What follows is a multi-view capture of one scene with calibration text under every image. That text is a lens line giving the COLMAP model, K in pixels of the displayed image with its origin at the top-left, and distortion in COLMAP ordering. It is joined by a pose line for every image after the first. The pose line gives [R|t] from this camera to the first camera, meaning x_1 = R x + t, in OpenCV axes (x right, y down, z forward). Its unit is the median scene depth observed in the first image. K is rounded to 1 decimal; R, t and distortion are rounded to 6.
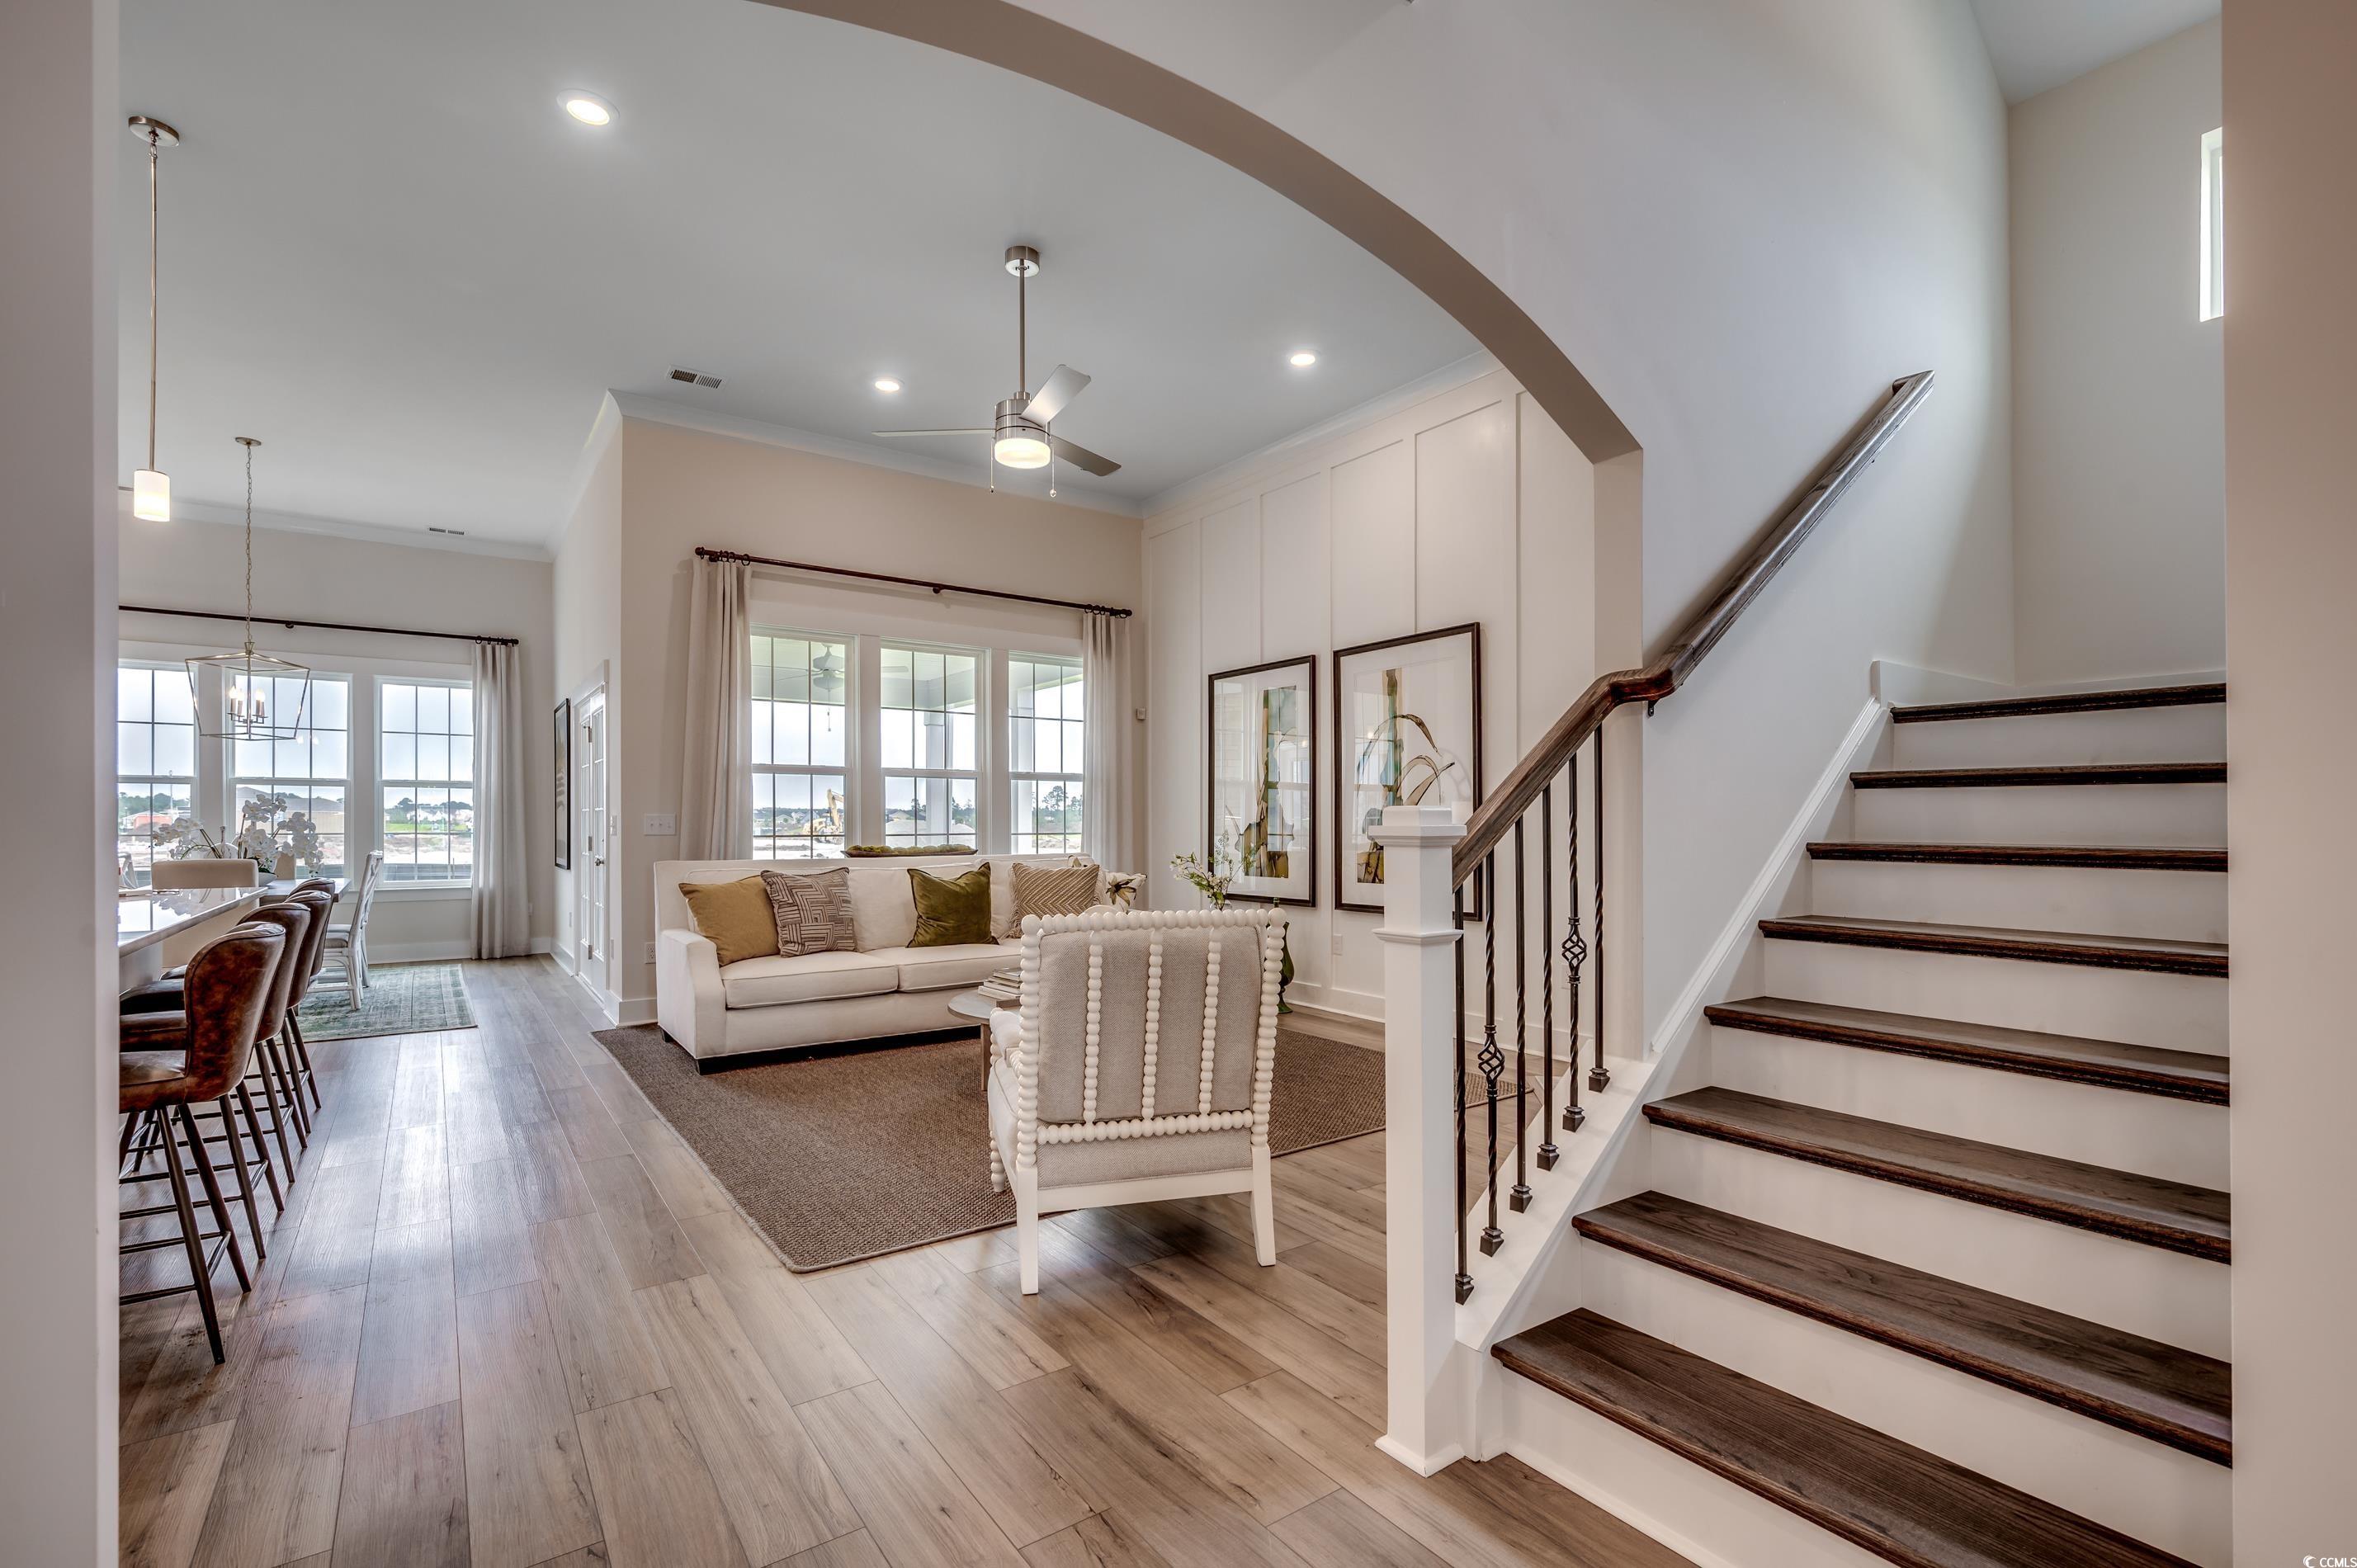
lens RADIAL K [[1050.1, 0, 1183.2], [0, 1050.1, 822.9], [0, 0, 1]] dist [-0.004219, 0.001361]
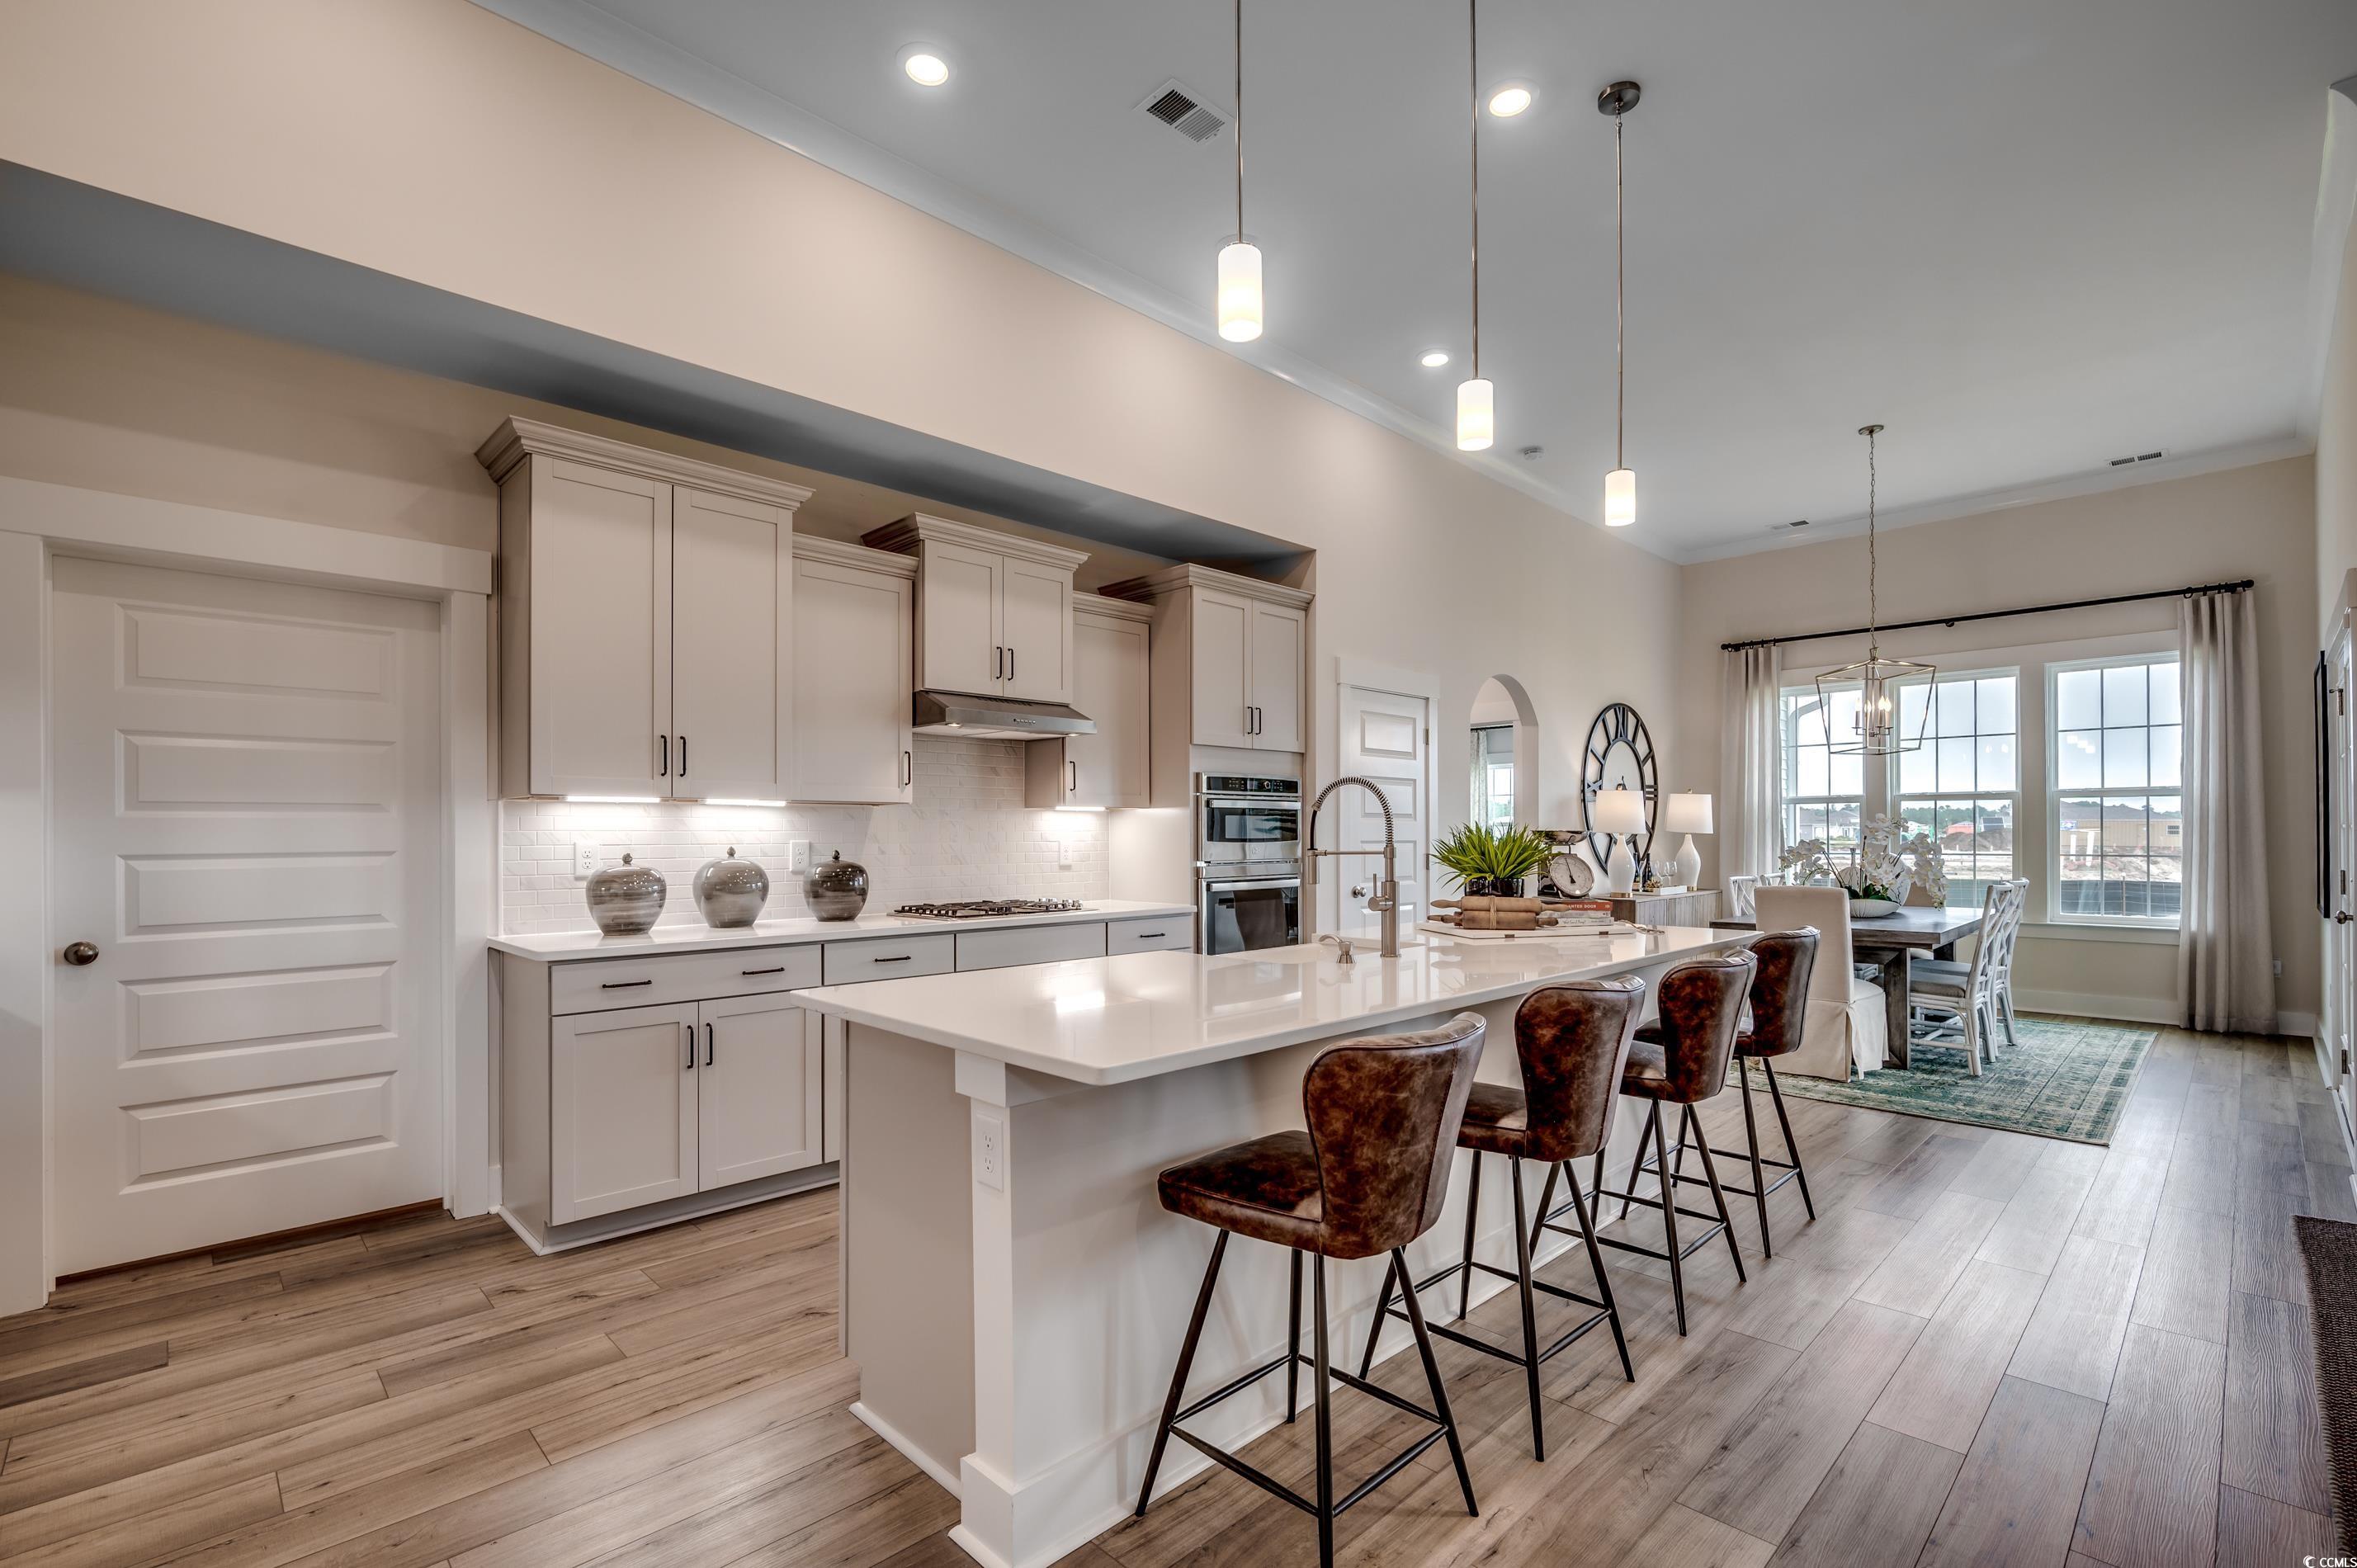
lens RADIAL K [[1050.1, 0, 1195.0], [0, 1050.1, 835.0], [0, 0, 1]] dist [-0.004219, 0.001361]
pose [[0.156110, -0.001695, -0.987738, -0.079275], [0.004774, 0.999988, -0.000962, -0.010703], [0.987728, -0.004566, 0.156116, 0.273376]]
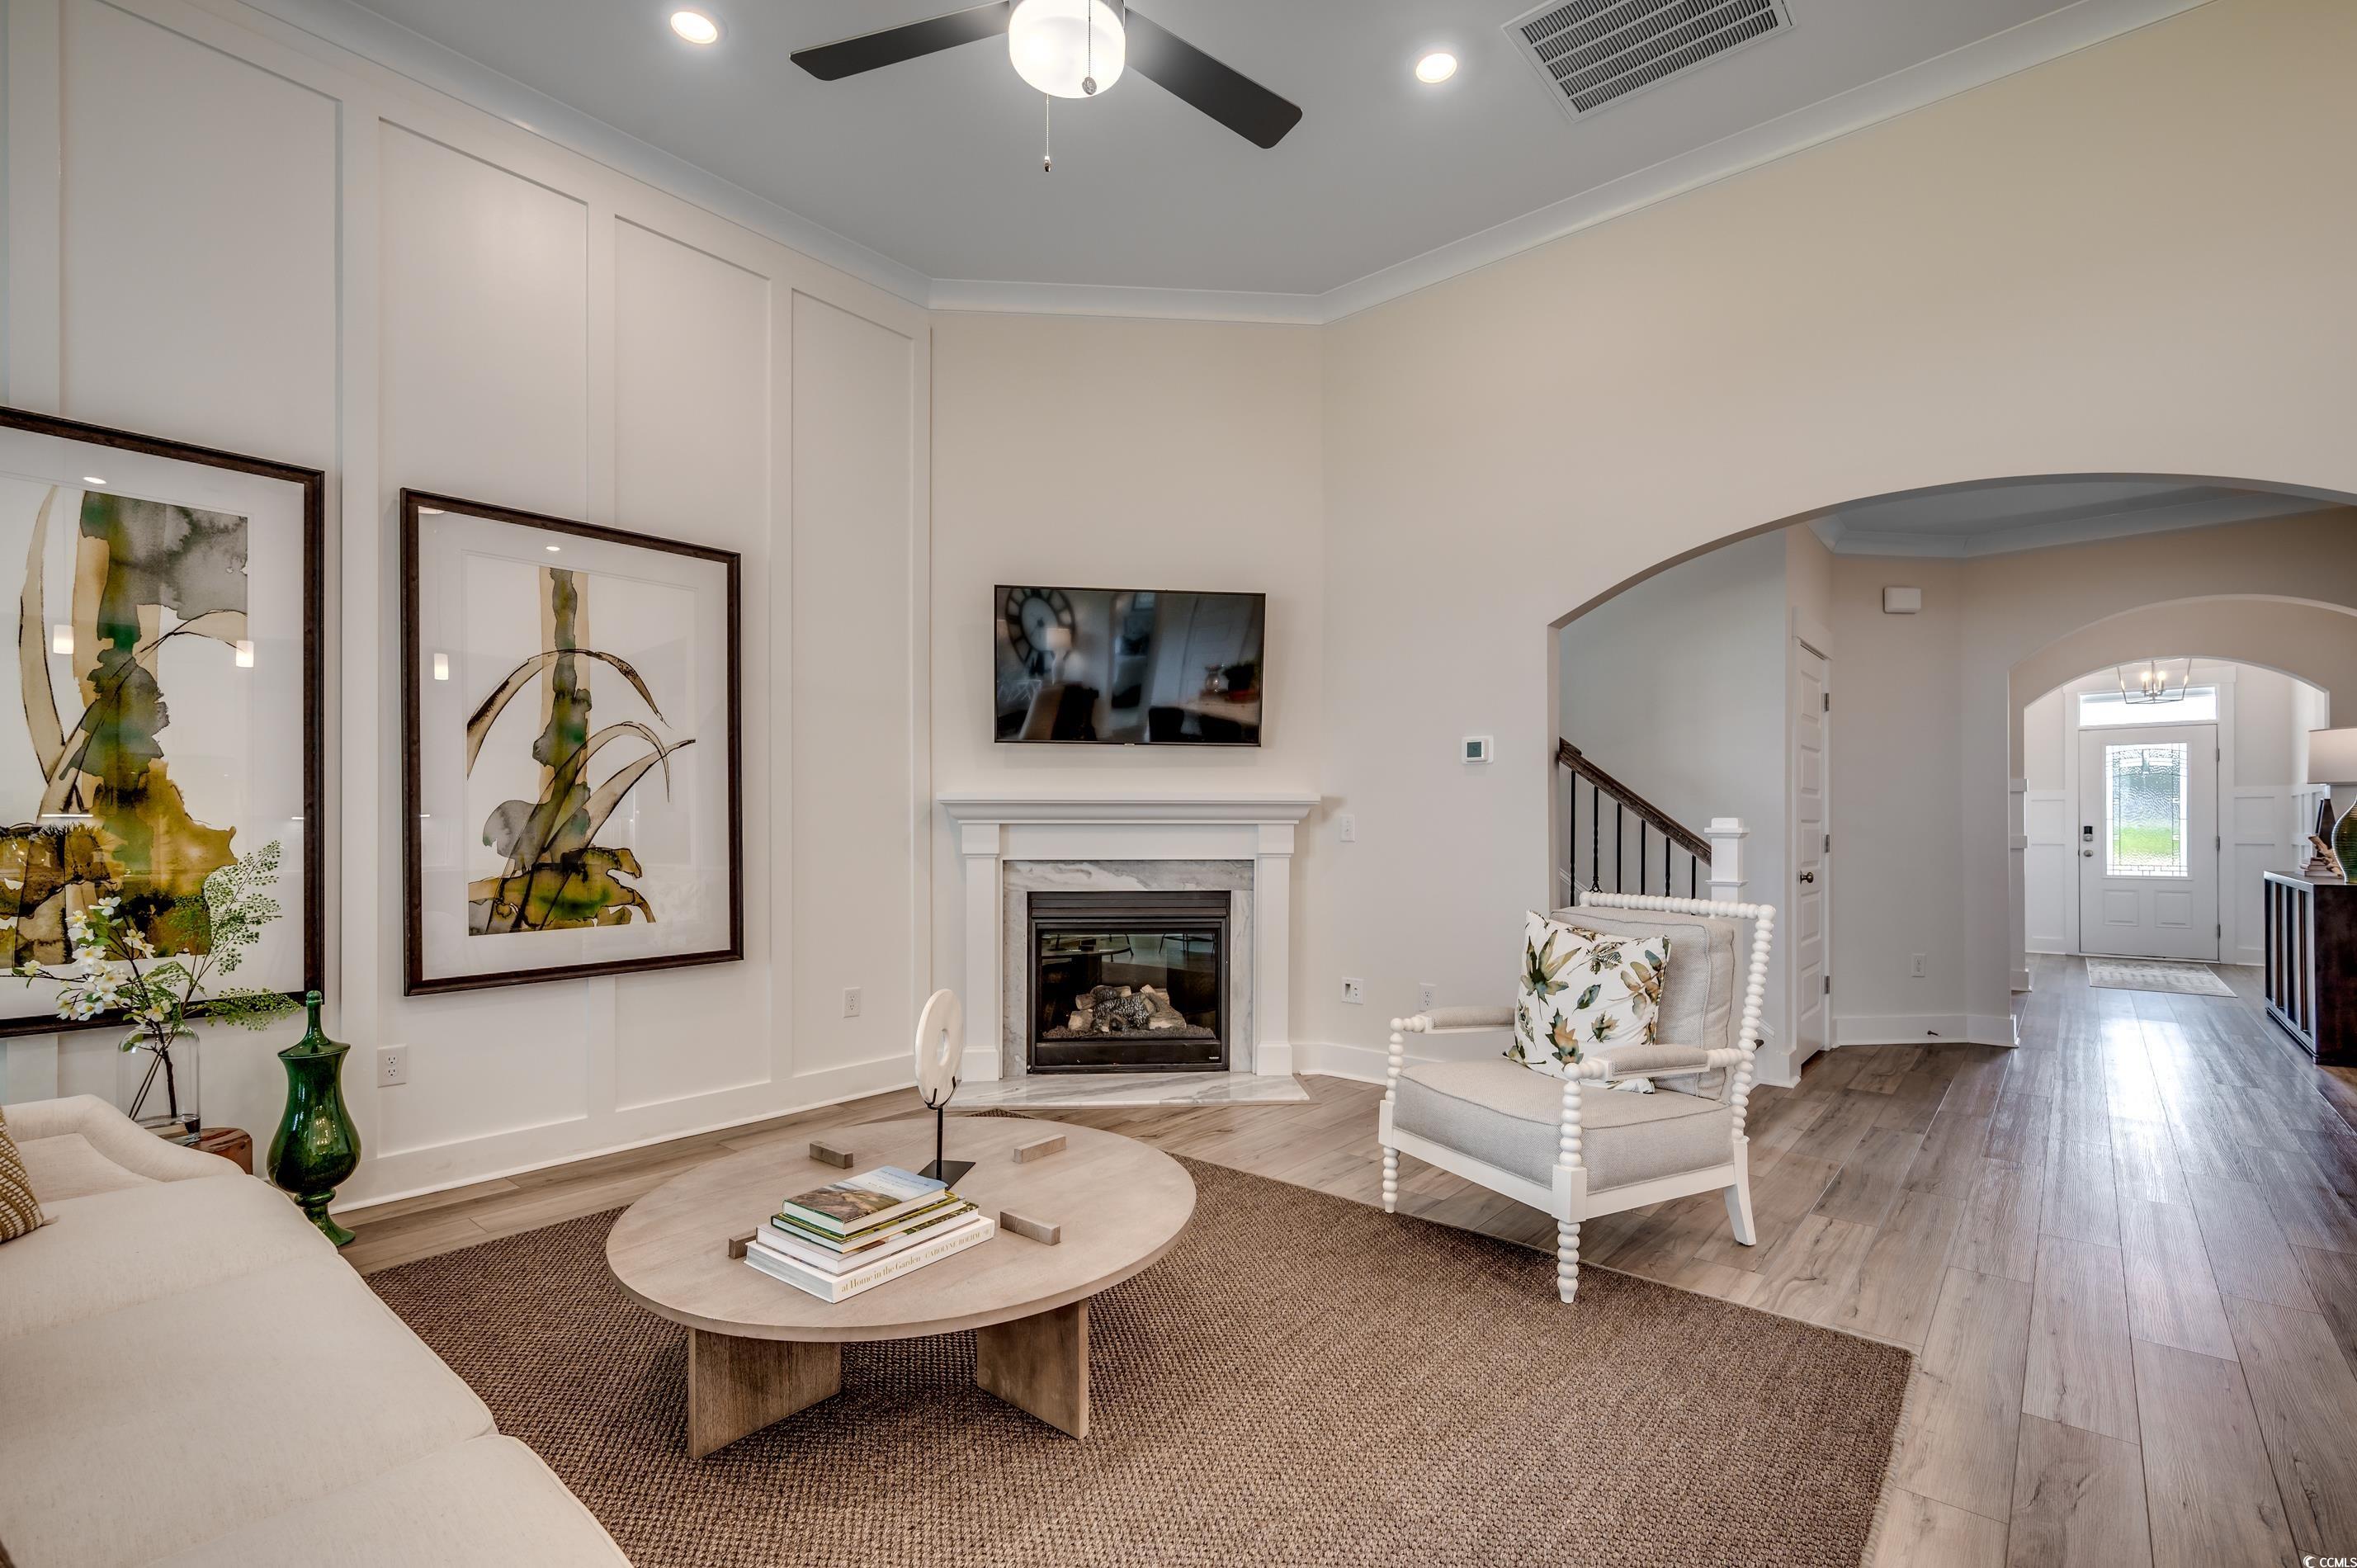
lens RADIAL K [[1050.1, 0, 1201.6], [0, 1050.1, 823.4], [0, 0, 1]] dist [-0.004219, 0.001361]
pose [[-0.248206, 0.002645, 0.968704, -0.432784], [-0.001701, 0.999994, -0.003166, -0.000177], [-0.968706, -0.002434, -0.248200, 0.731413]]
